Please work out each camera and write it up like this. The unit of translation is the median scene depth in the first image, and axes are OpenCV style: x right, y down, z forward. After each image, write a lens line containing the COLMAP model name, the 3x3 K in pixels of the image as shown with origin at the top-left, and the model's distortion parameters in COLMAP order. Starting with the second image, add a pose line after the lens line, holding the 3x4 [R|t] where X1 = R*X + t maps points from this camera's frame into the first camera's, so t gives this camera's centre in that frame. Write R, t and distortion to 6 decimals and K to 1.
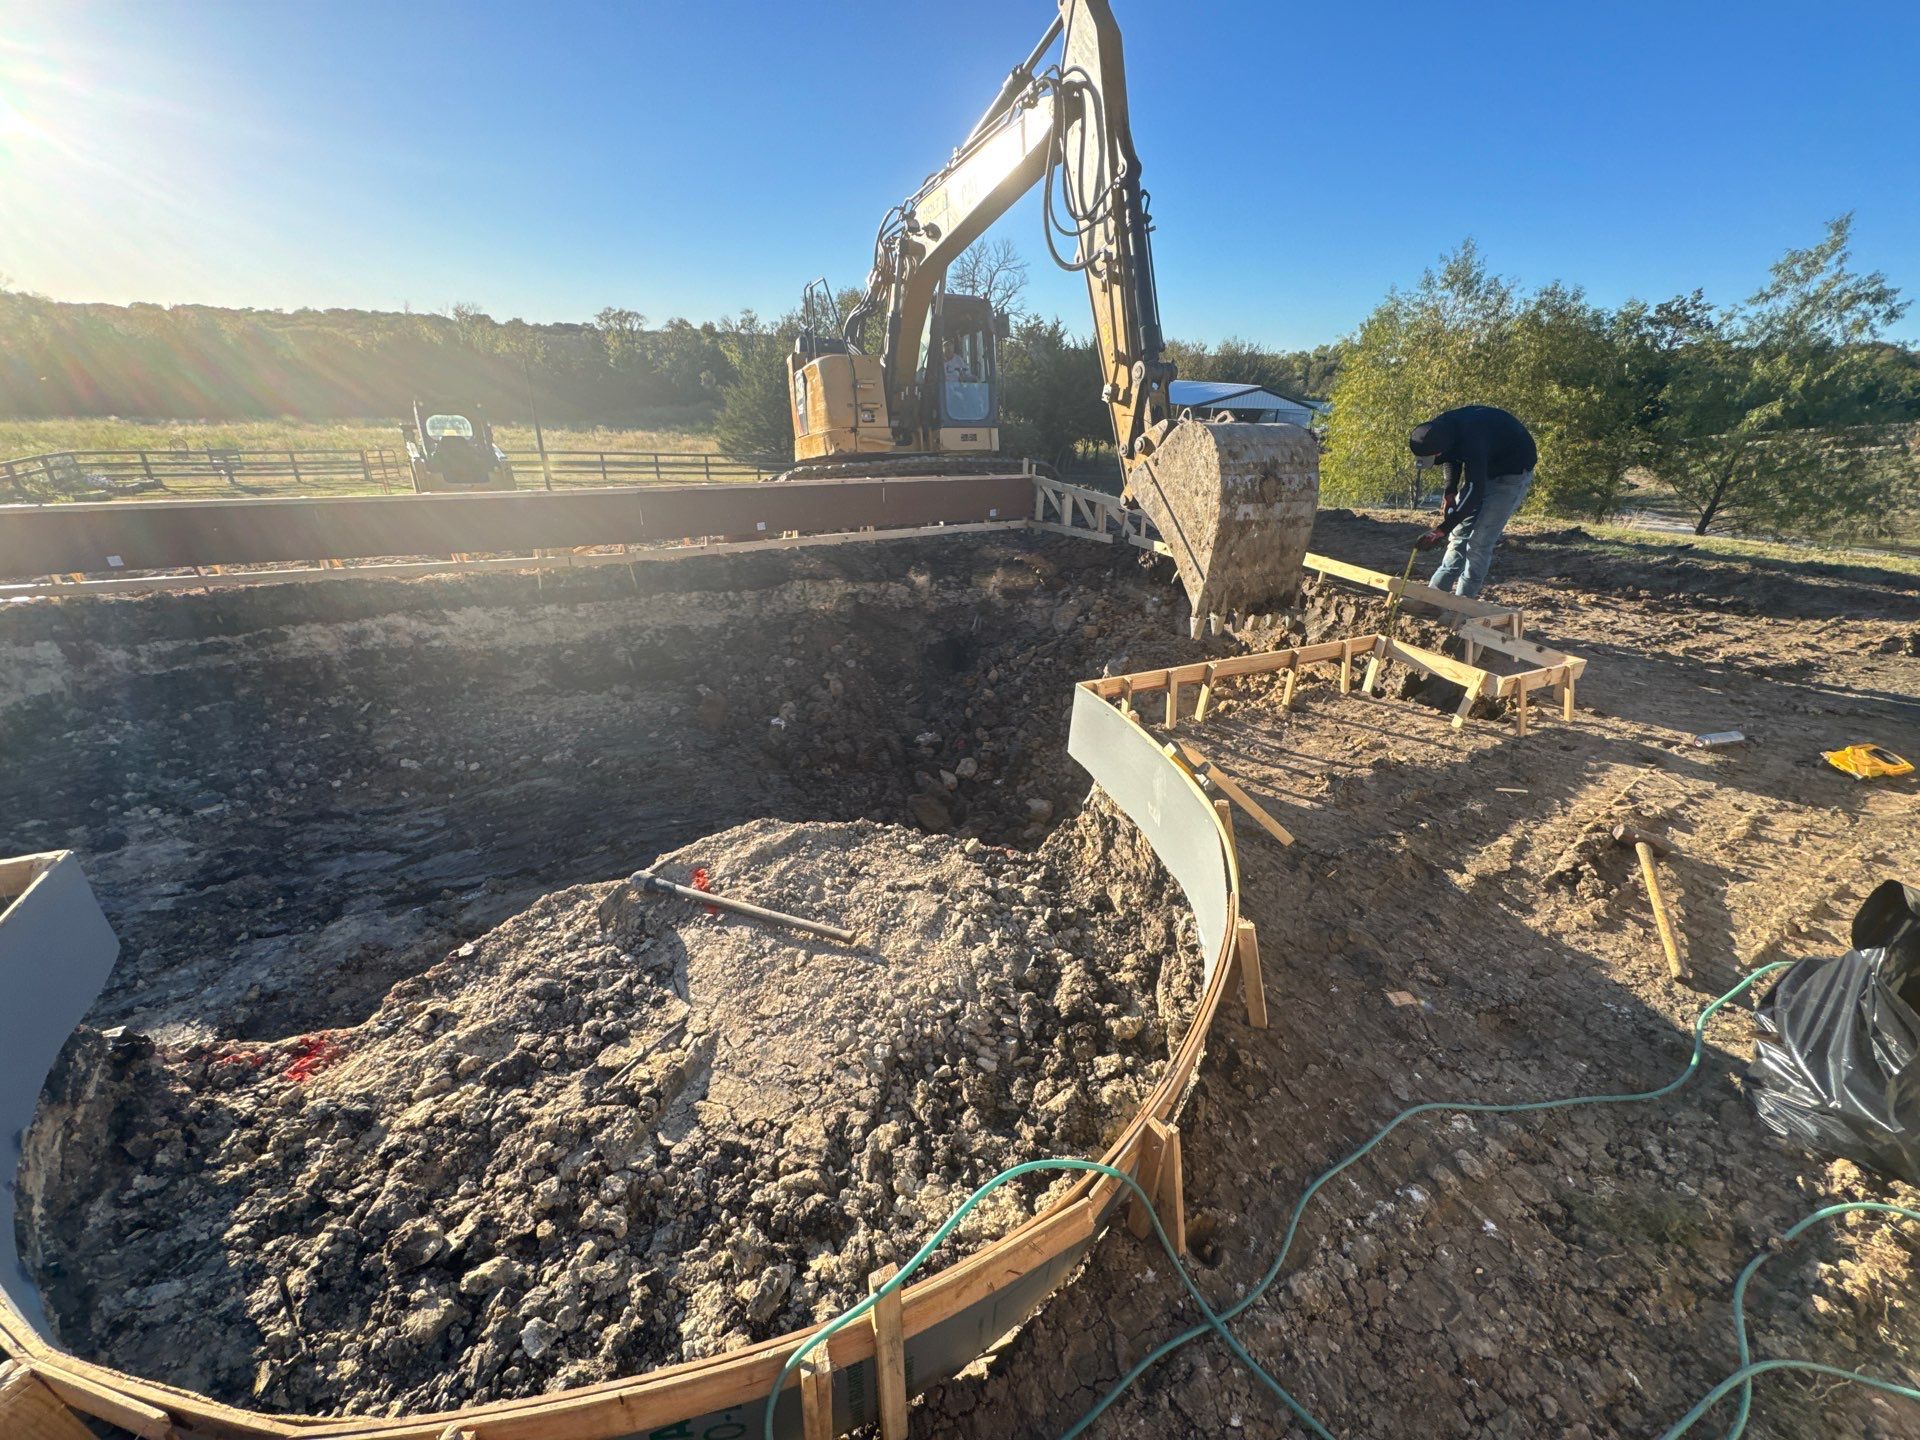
lens RADIAL K [[760.4, 0, 974.2], [0, 760.4, 728.7], [0, 0, 1]] dist [-0.002116, -0.000473]
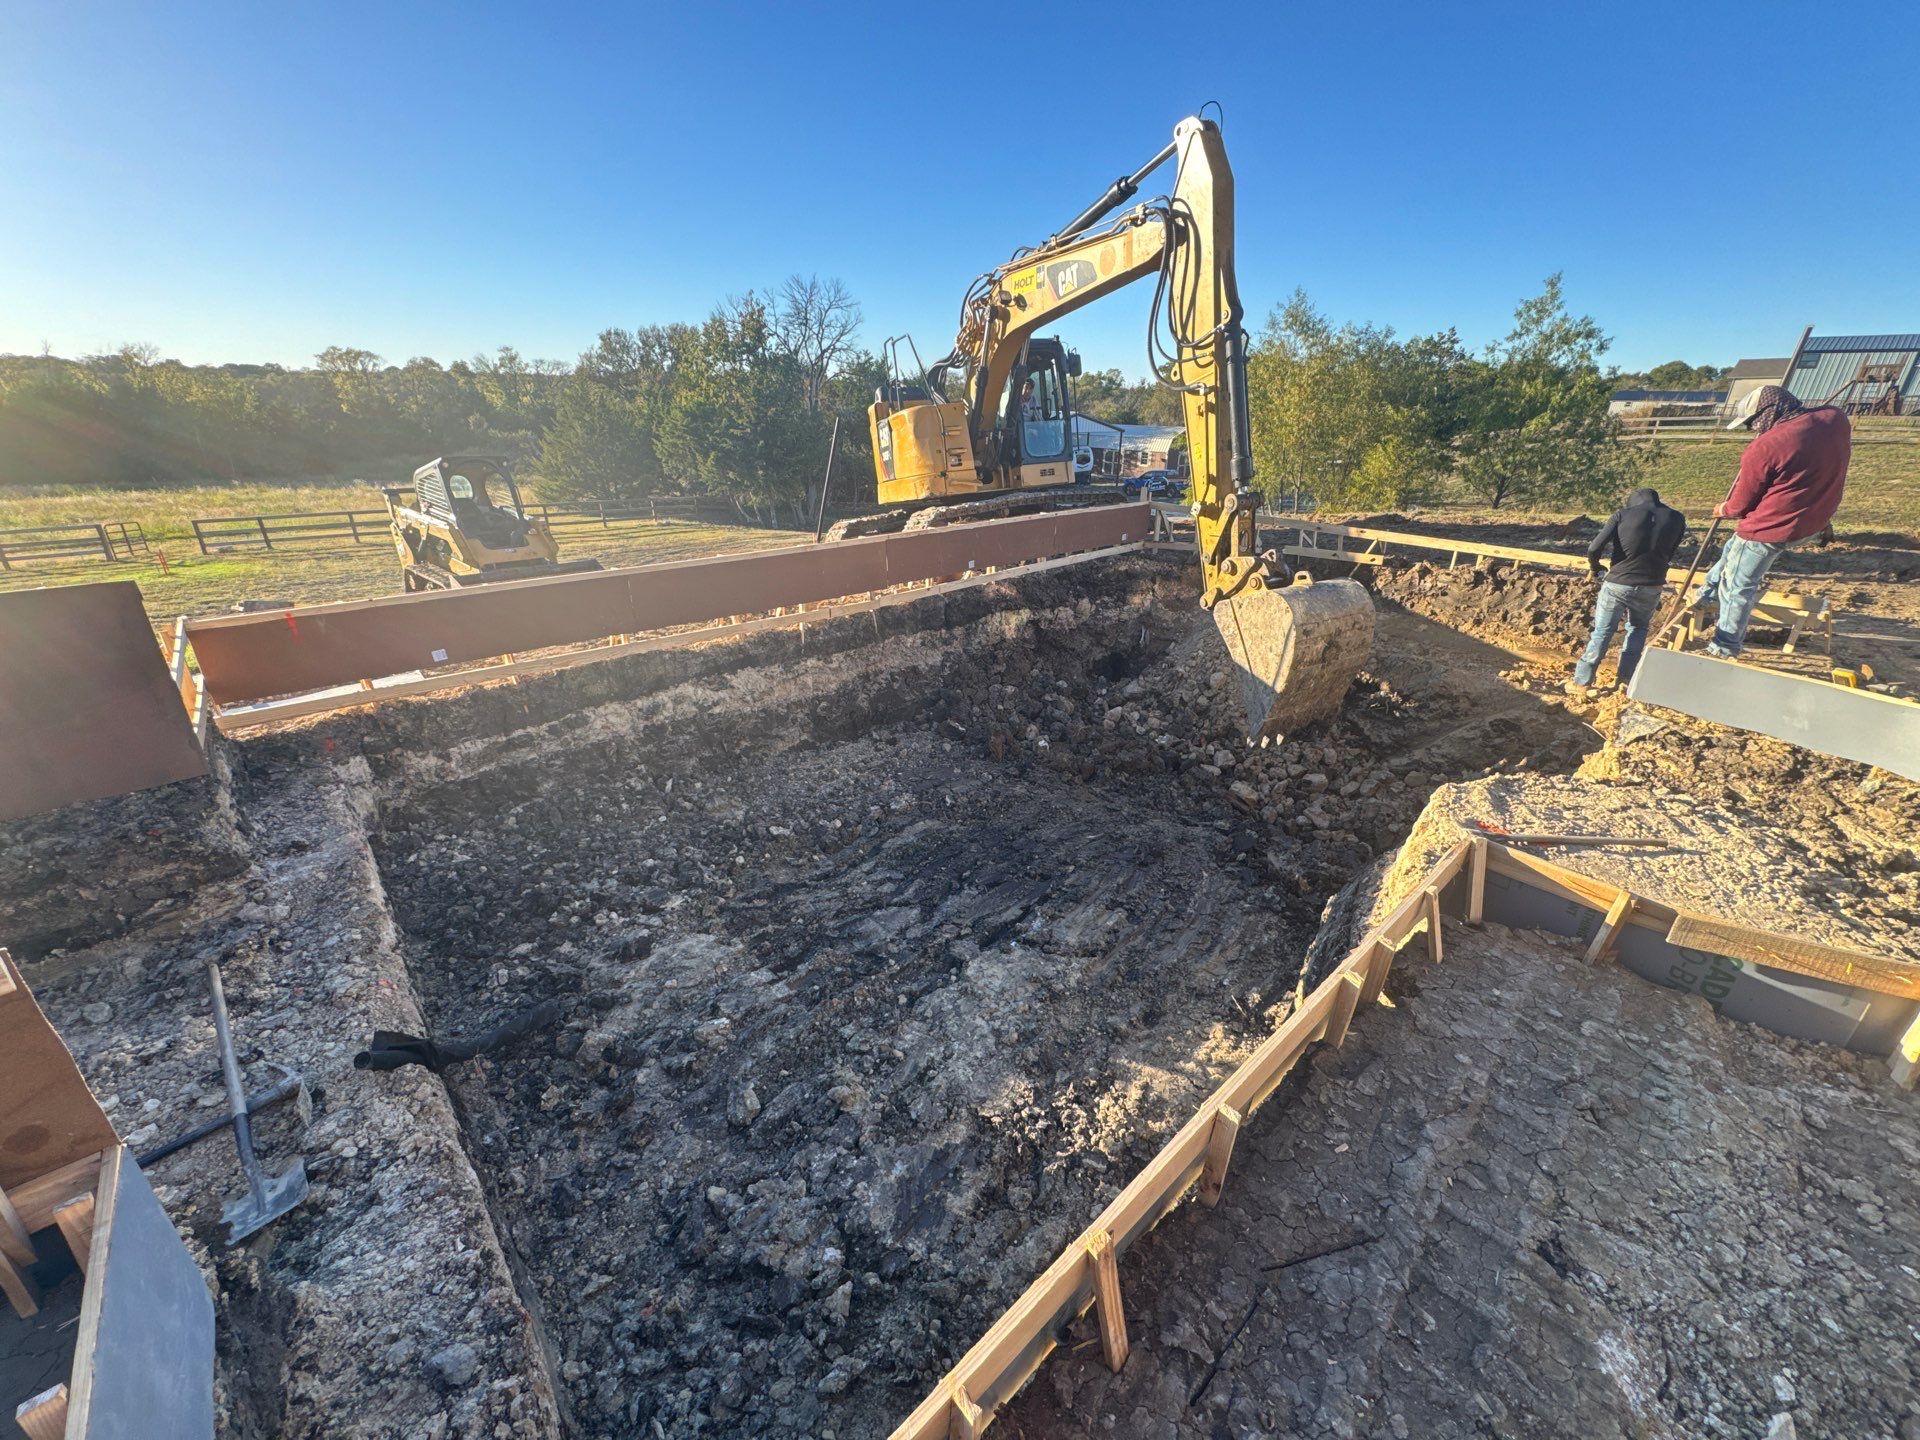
lens RADIAL K [[760.4, 0, 967.6], [0, 760.4, 723.8], [0, 0, 1]] dist [-0.002116, -0.000473]
pose [[0.960380, -0.131683, 0.245622, -0.496743], [0.141098, 0.989772, -0.021055, -0.023277], [-0.240338, 0.054878, 0.969137, -0.005504]]
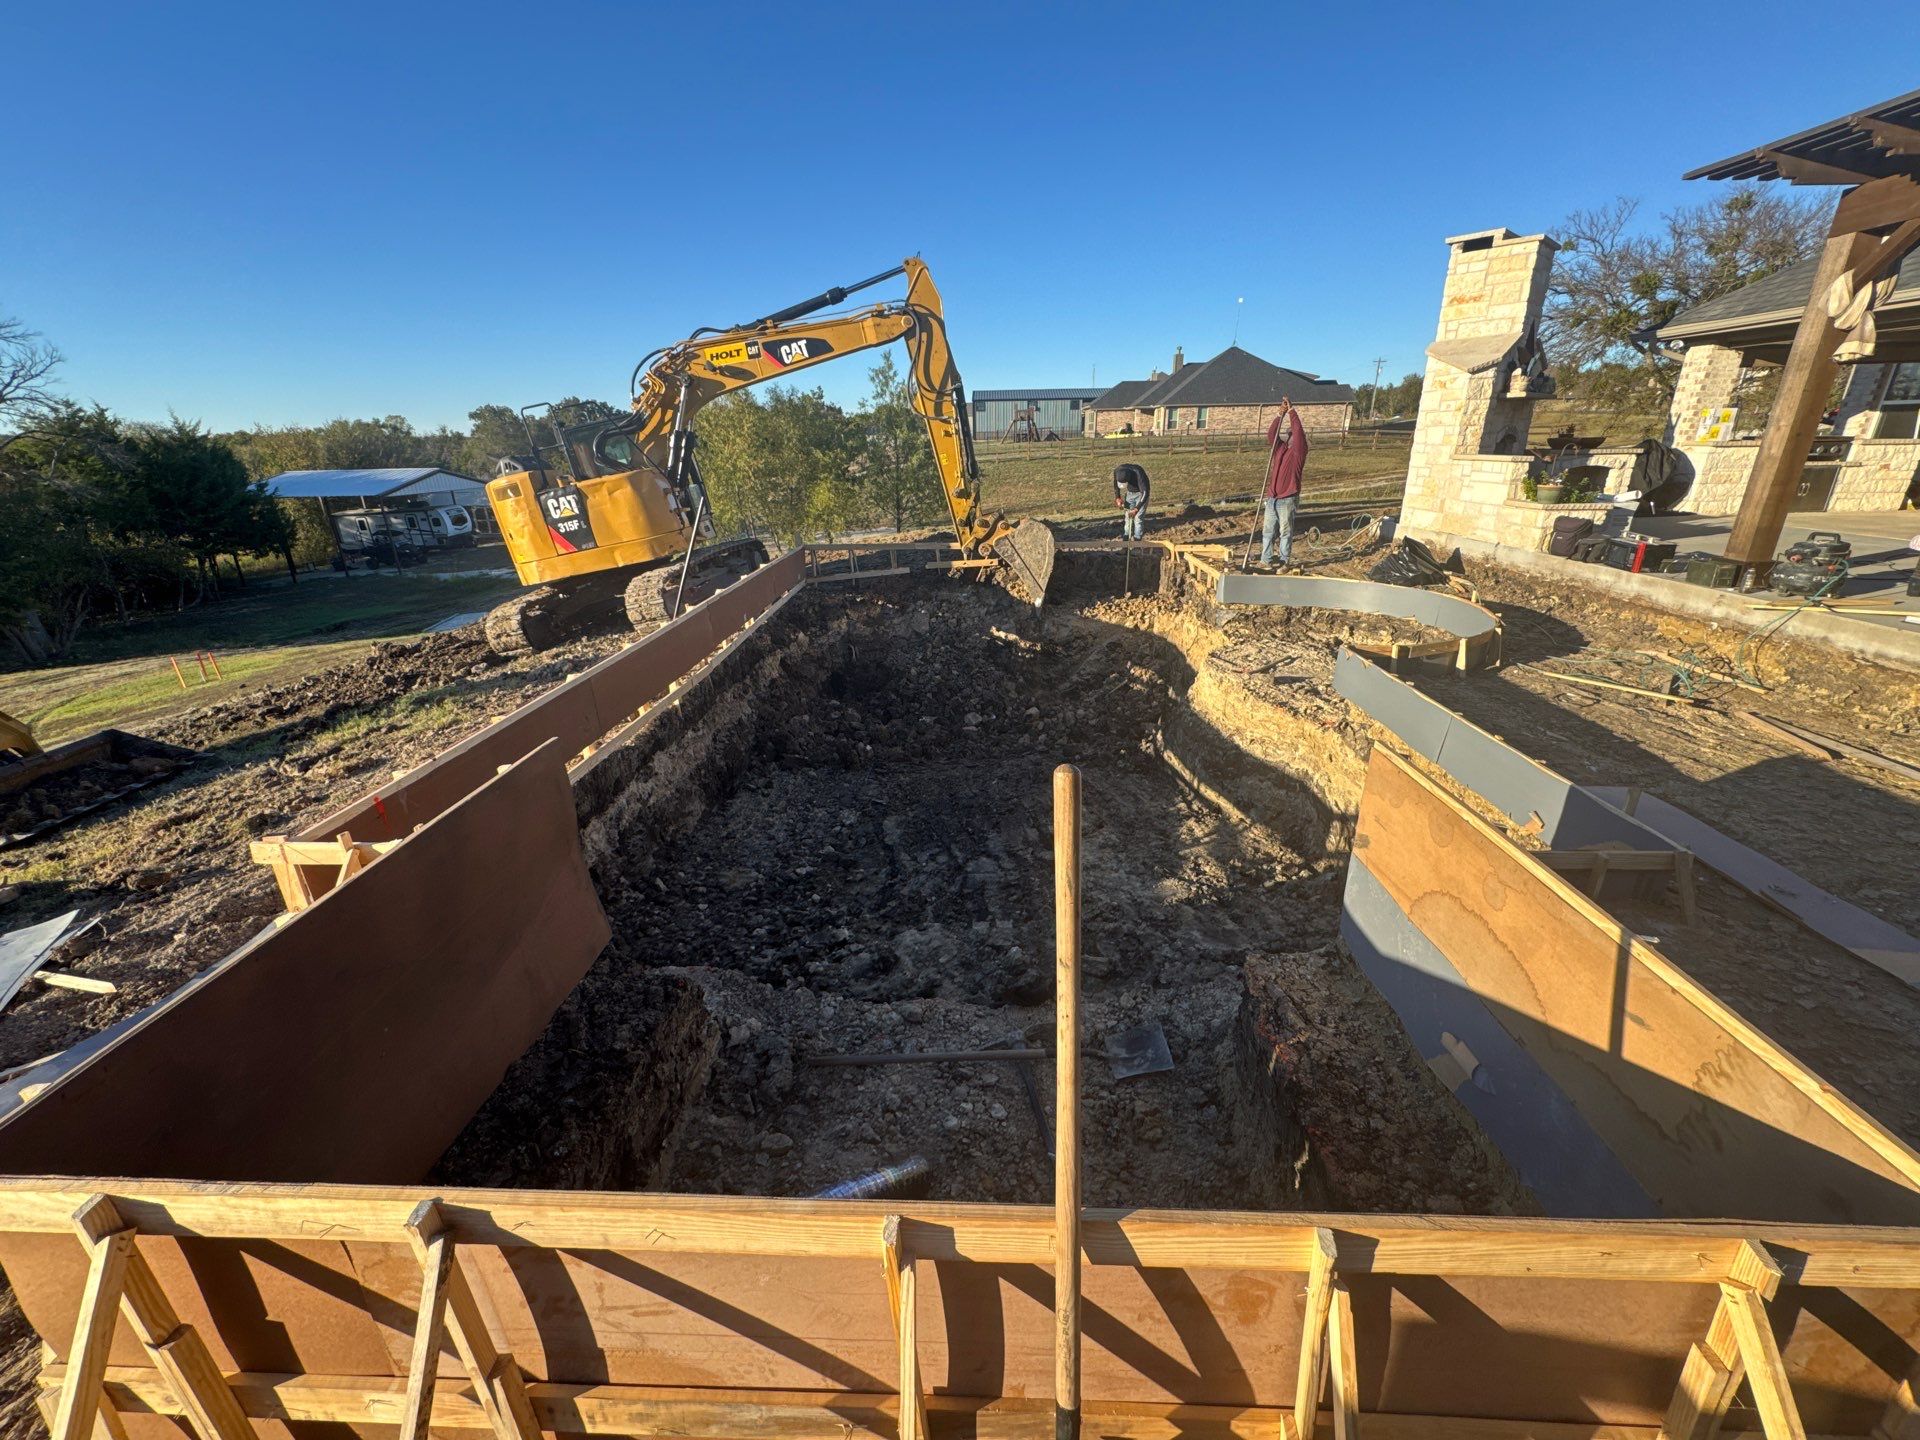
lens RADIAL K [[760.4, 0, 963.4], [0, 760.4, 719.0], [0, 0, 1]] dist [-0.002116, -0.000473]
pose [[0.469081, -0.350149, 0.810777, -0.963690], [0.417955, 0.896746, 0.145465, -0.137486], [-0.777995, 0.270633, 0.566993, 0.115036]]
